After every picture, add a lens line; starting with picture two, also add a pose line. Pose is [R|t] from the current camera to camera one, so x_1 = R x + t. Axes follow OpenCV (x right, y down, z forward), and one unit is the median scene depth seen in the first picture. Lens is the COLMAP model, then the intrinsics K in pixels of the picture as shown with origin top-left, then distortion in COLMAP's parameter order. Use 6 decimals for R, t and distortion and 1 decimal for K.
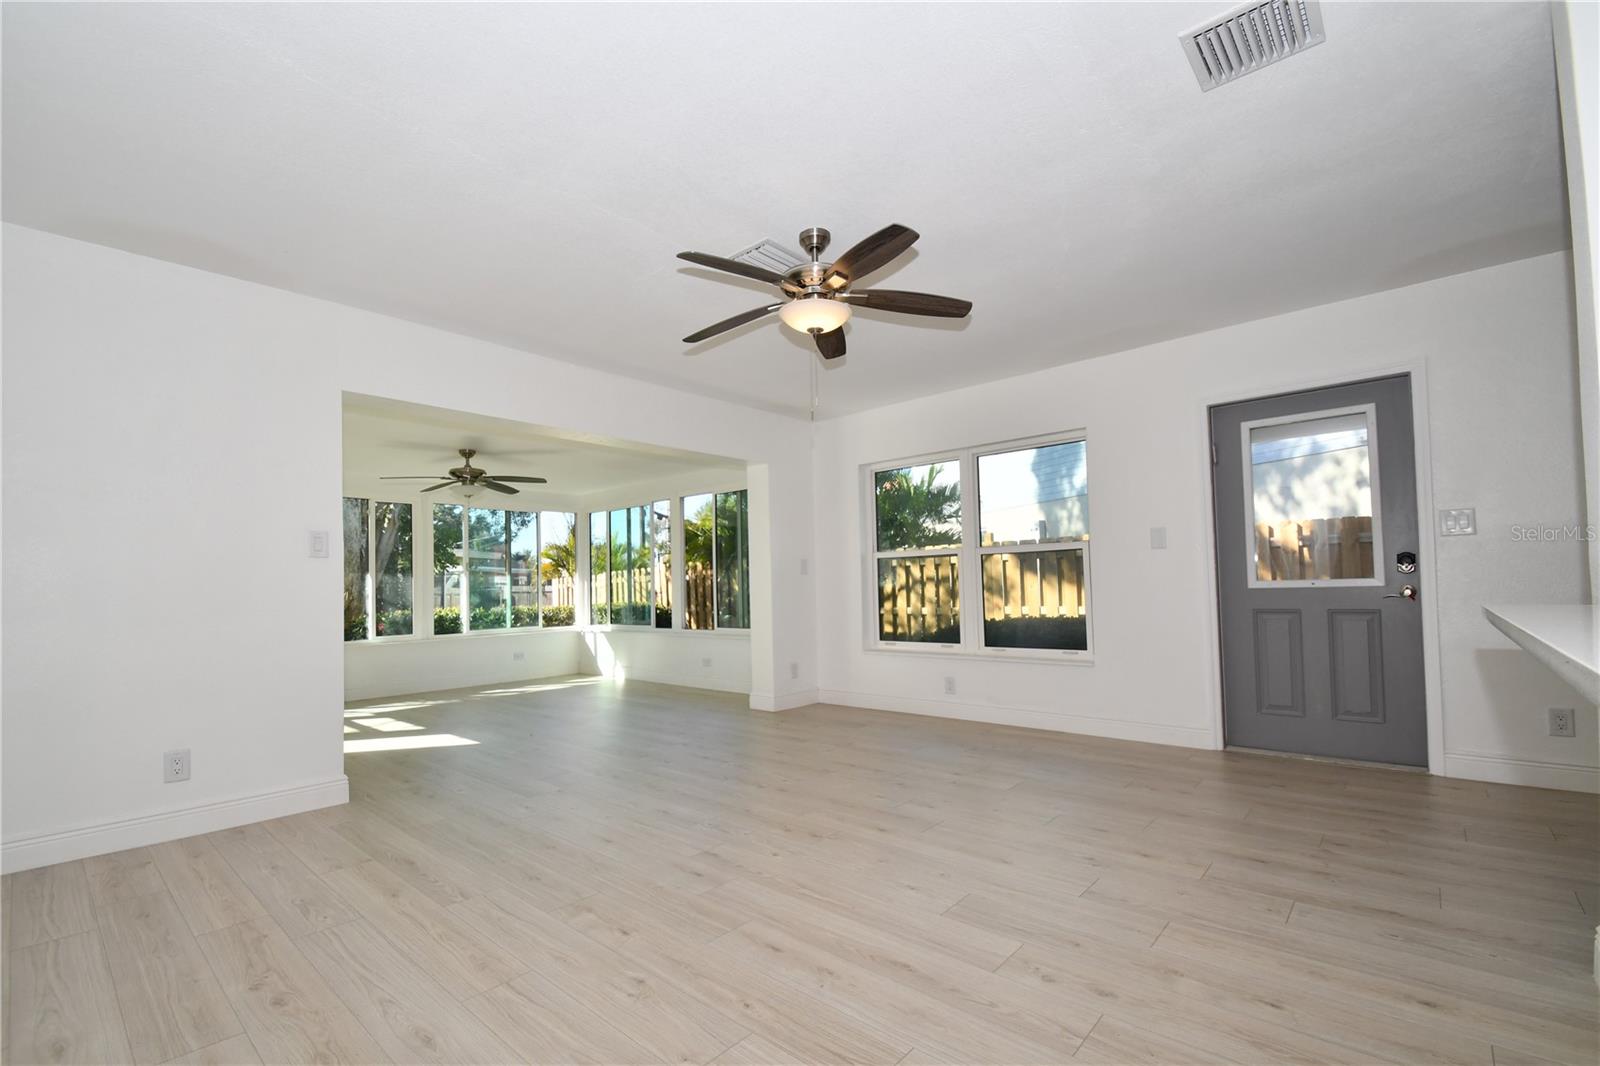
lens RADIAL K [[697.9, 0, 788.3], [0, 697.9, 562.5], [0, 0, 1]] dist [0.011679, -0.015484]
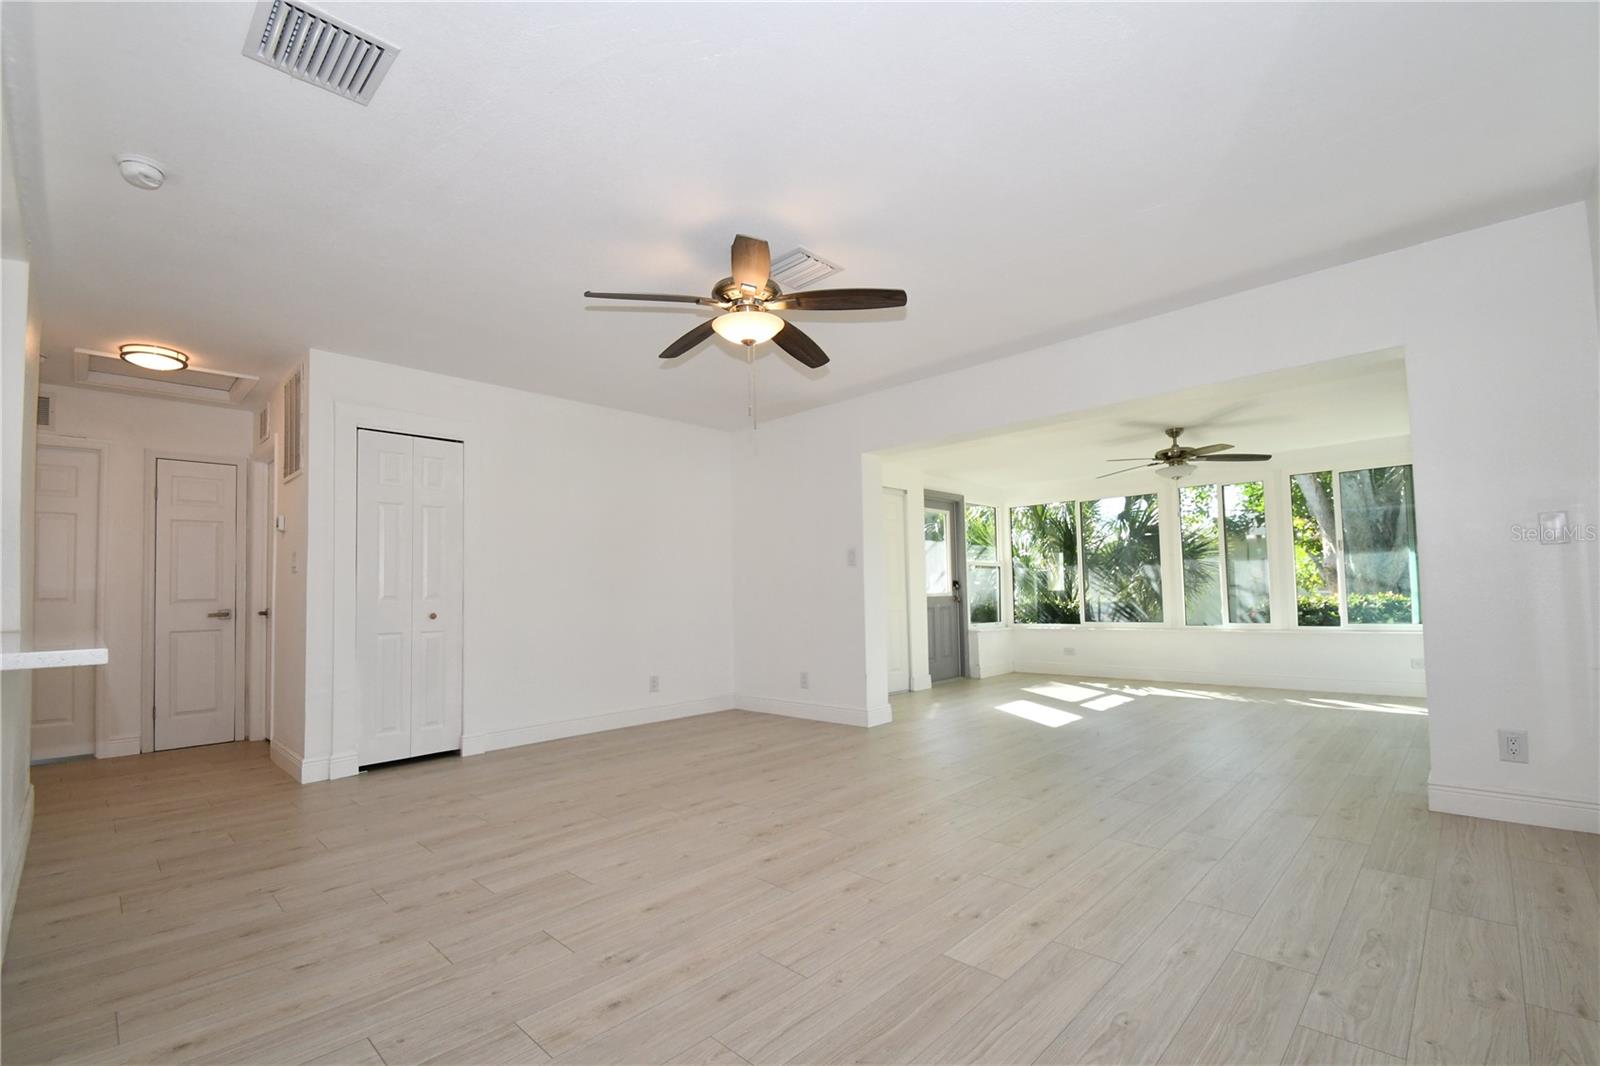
lens RADIAL K [[697.9, 0, 788.3], [0, 697.9, 562.5], [0, 0, 1]] dist [0.011679, -0.015484]
pose [[-0.040325, -0.021194, -0.998962, 0.899772], [0.060979, 0.997859, -0.023632, 0.014817], [0.997324, -0.061869, -0.038946, 0.925495]]
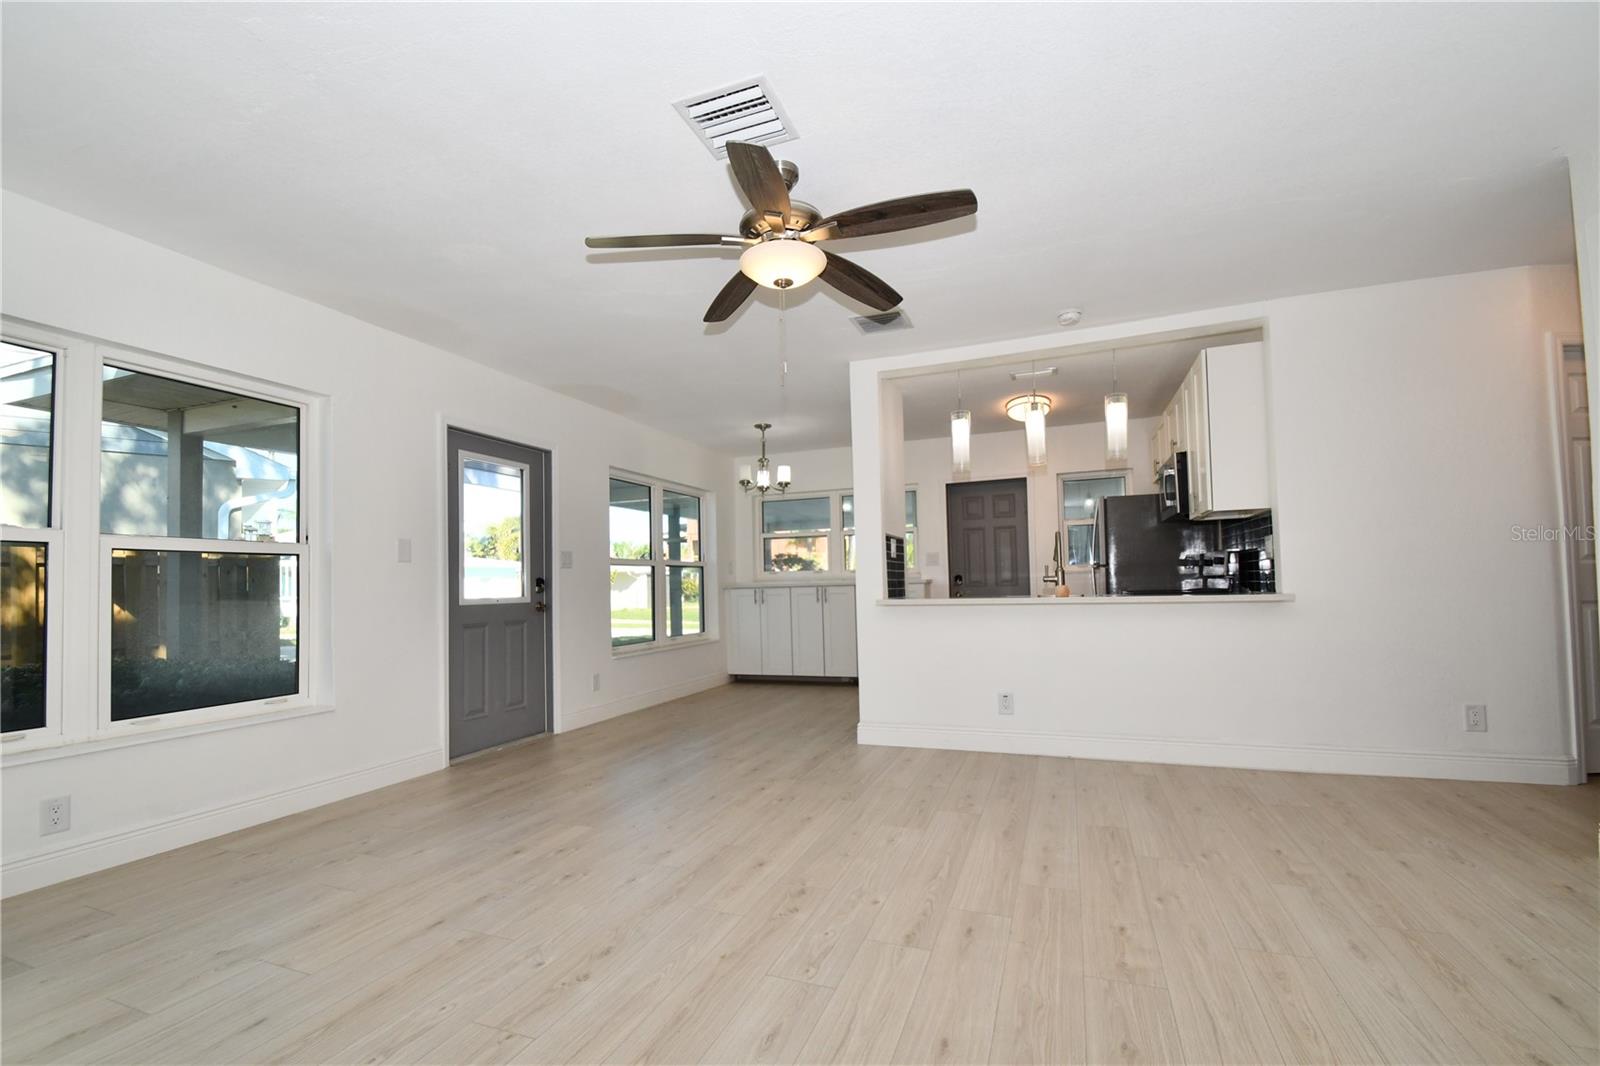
lens RADIAL K [[697.9, 0, 788.3], [0, 697.9, 562.5], [0, 0, 1]] dist [0.011679, -0.015484]
pose [[-0.348625, 0.062761, 0.935158, -0.623847], [-0.005256, 0.997609, -0.068912, 0.052124], [-0.937247, -0.028940, -0.347462, 1.096543]]
